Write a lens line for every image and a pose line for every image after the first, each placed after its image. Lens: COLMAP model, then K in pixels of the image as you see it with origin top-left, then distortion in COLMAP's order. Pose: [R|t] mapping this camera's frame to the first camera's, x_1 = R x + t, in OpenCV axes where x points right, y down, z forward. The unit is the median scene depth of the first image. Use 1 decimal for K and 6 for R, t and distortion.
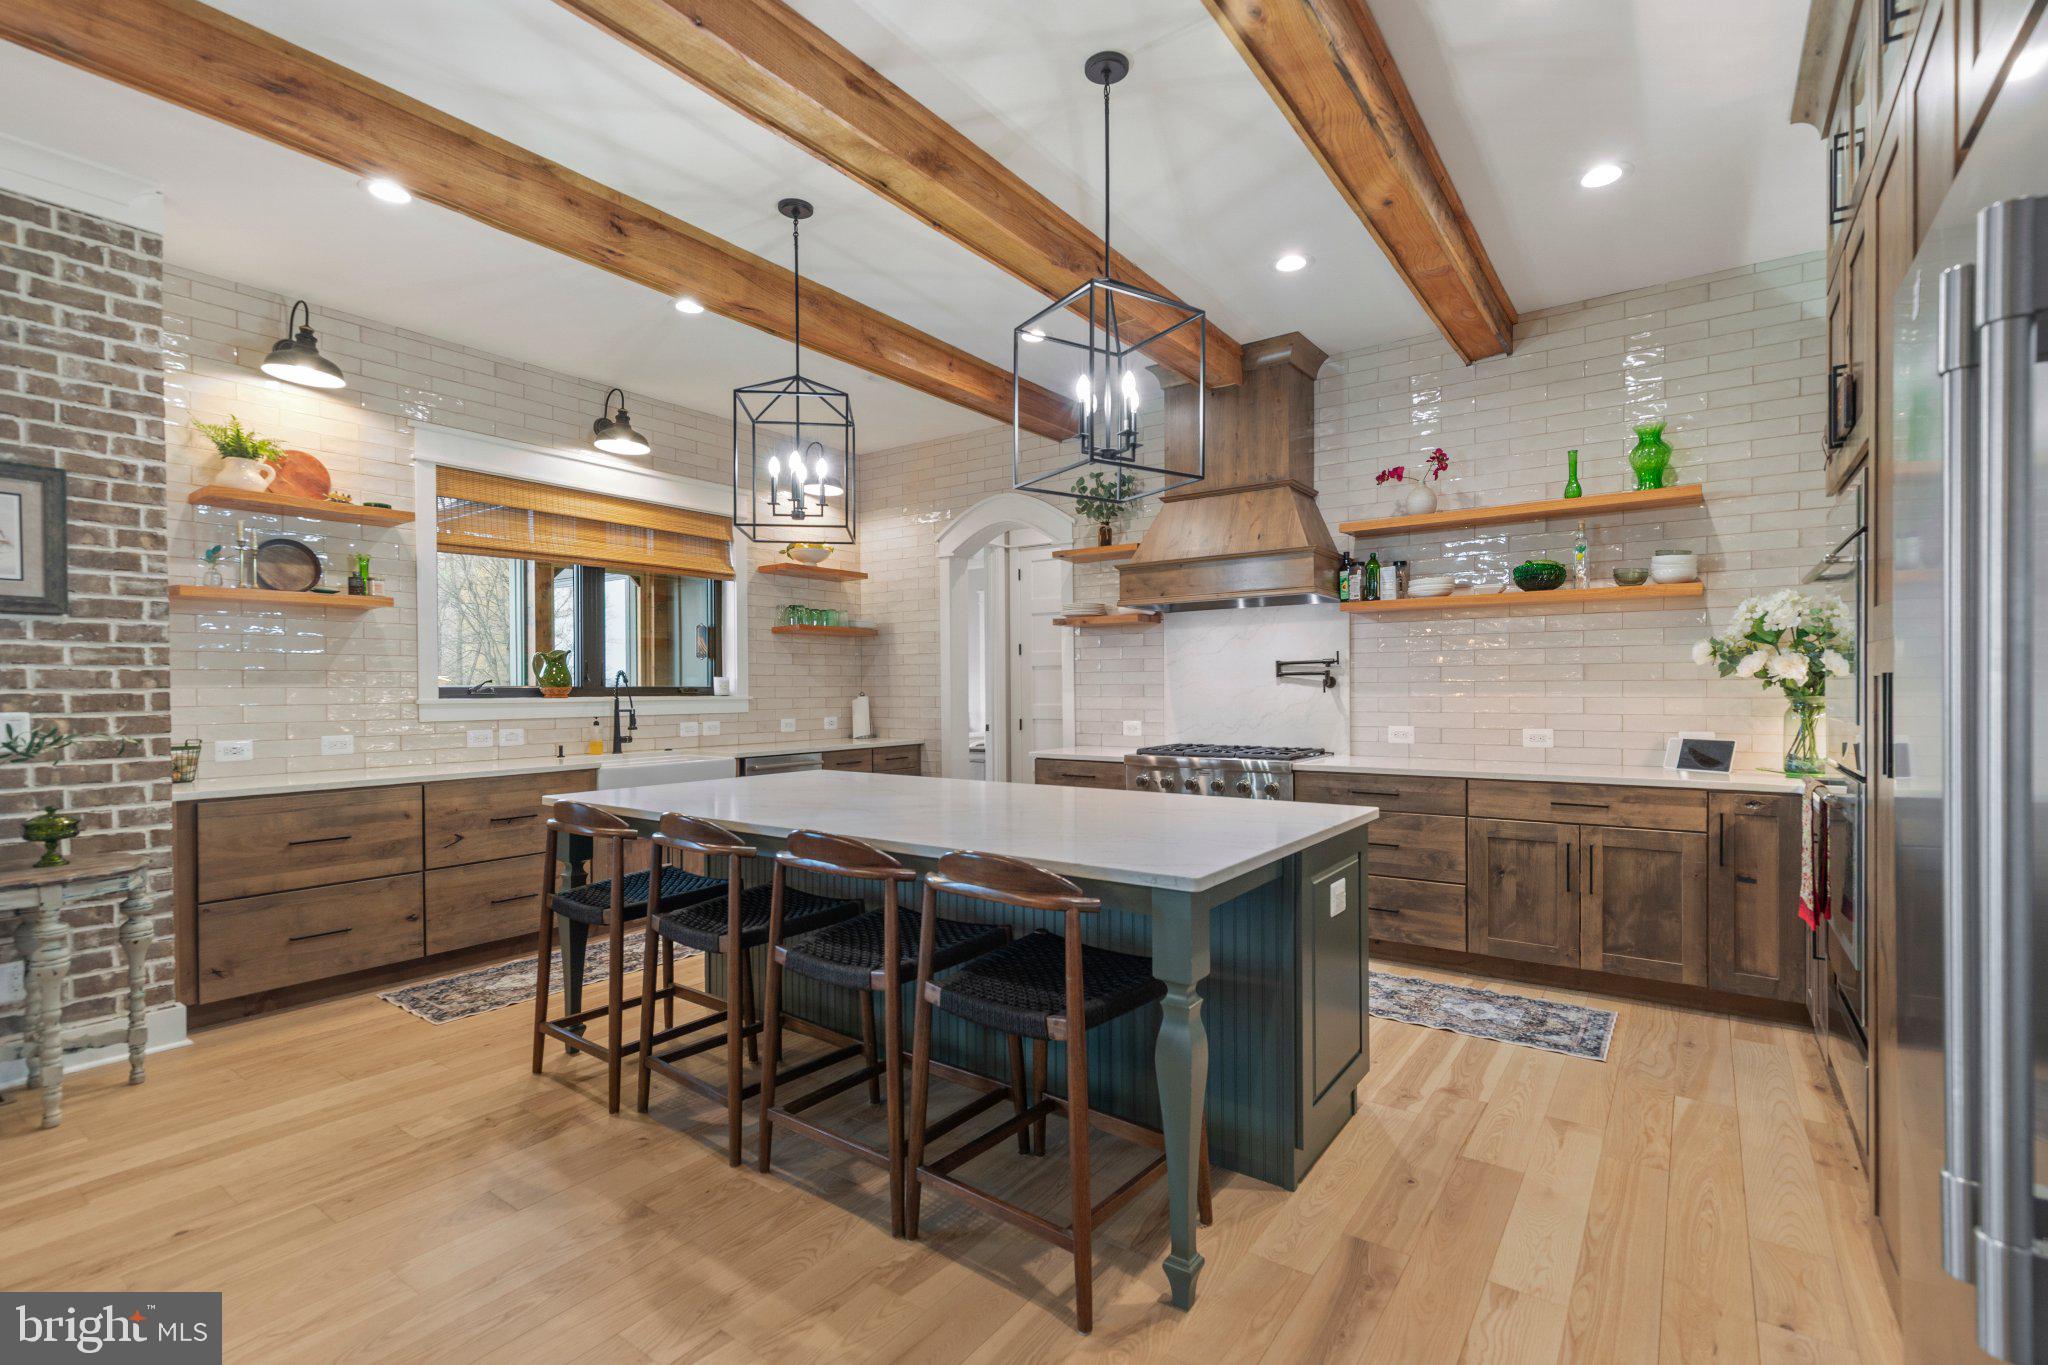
lens RADIAL K [[930.7, 0, 1017.8], [0, 930.7, 700.6], [0, 0, 1]] dist [0.010786, -0.000230]
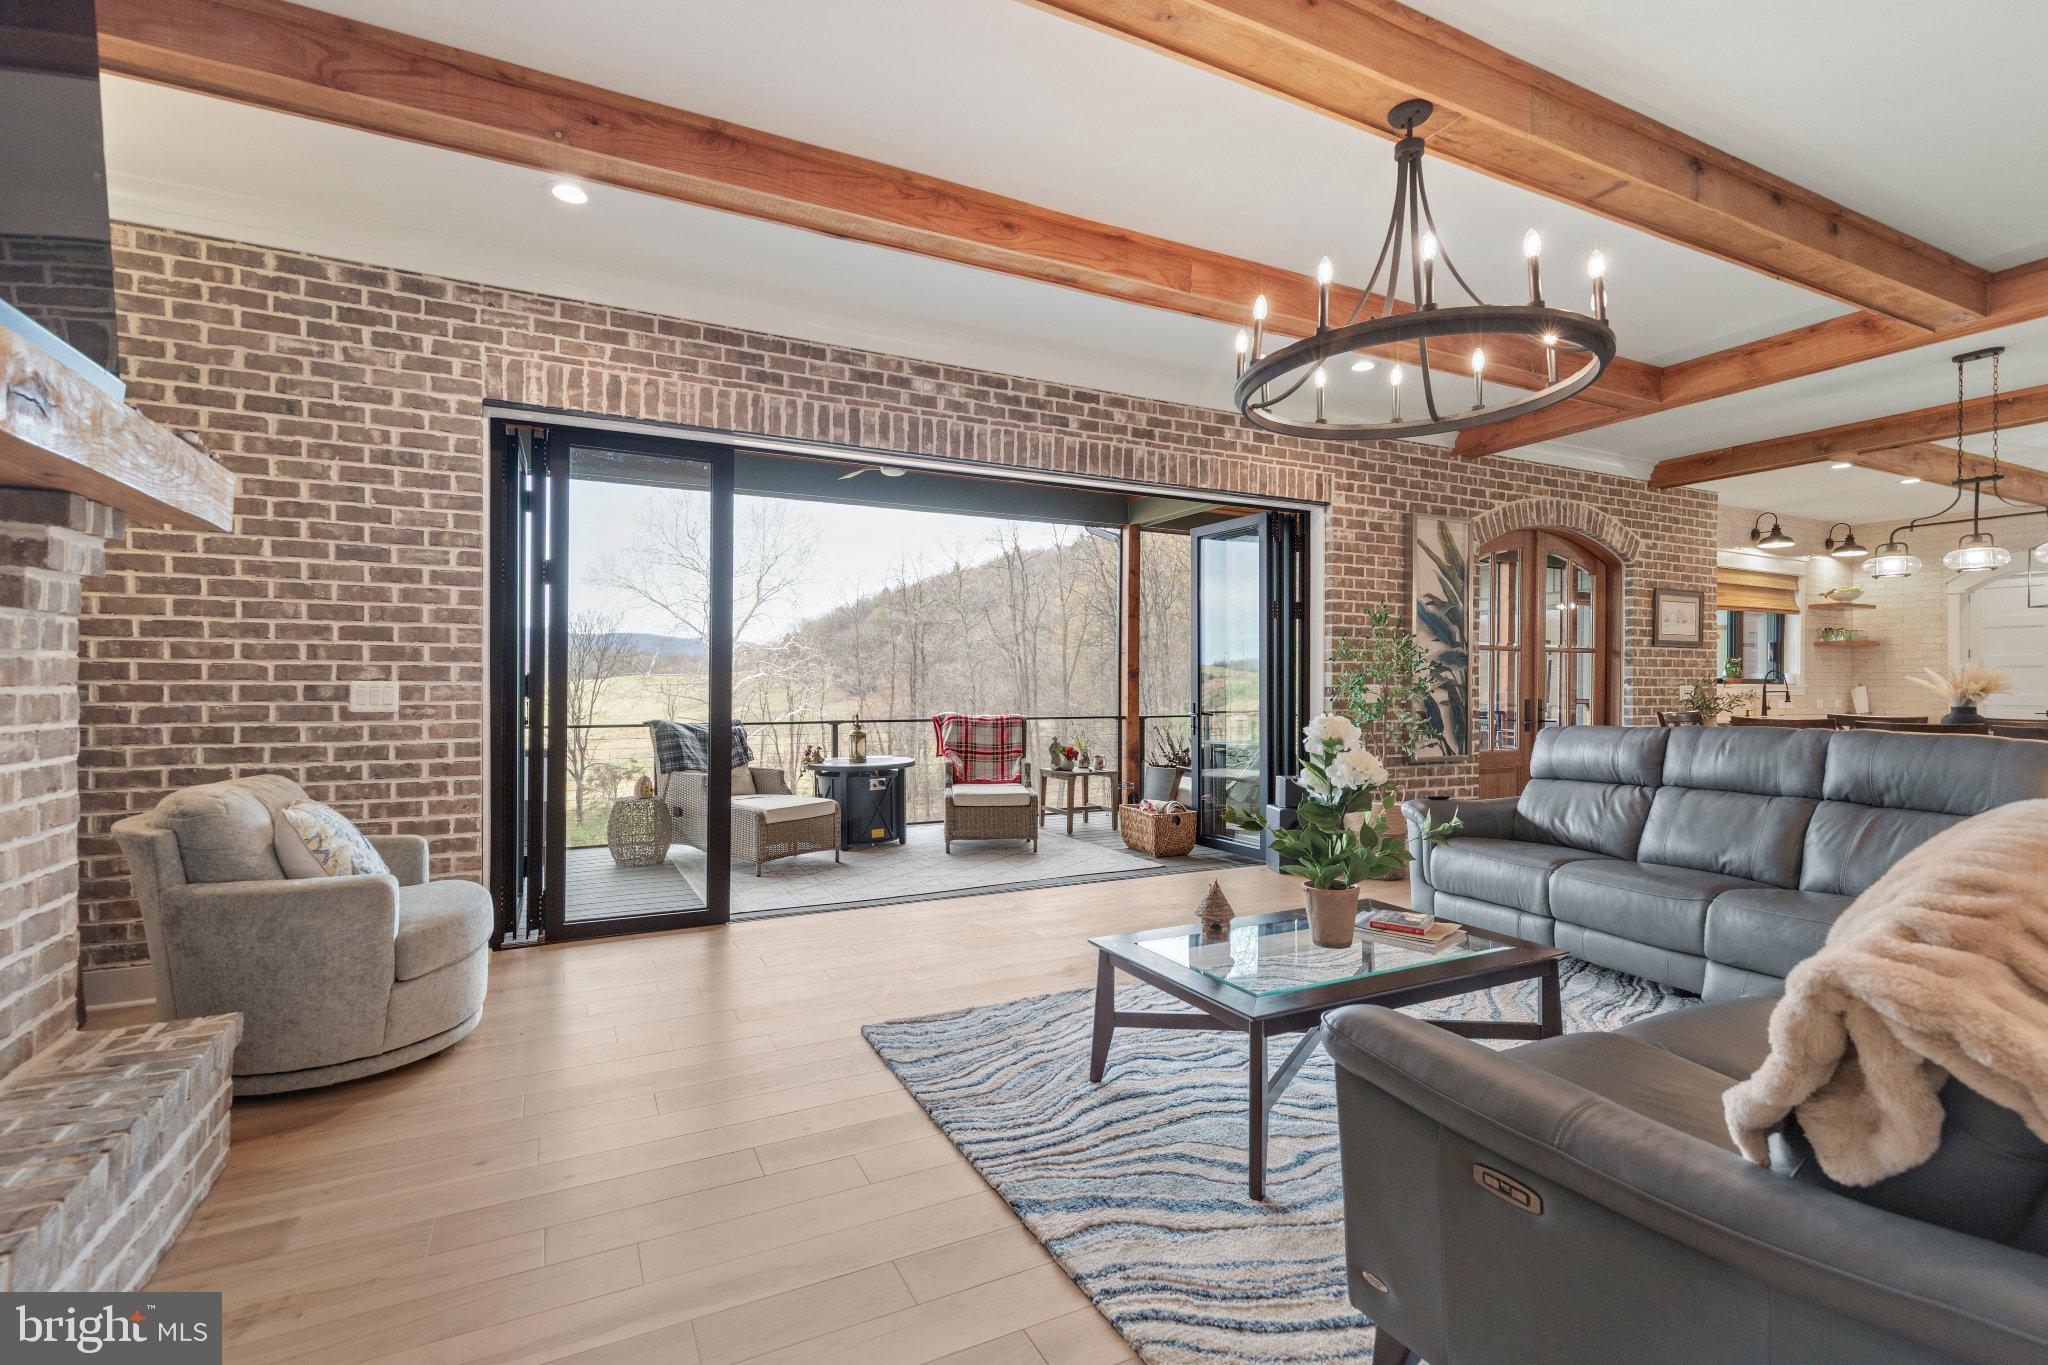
lens RADIAL K [[930.7, 0, 1024.5], [0, 930.7, 681.4], [0, 0, 1]] dist [0.010786, -0.000230]
pose [[0.890283, 0.005777, -0.455372, -1.185572], [-0.014079, 0.999791, -0.014841, 0.050267], [0.455191, 0.019624, 0.890178, -1.674211]]
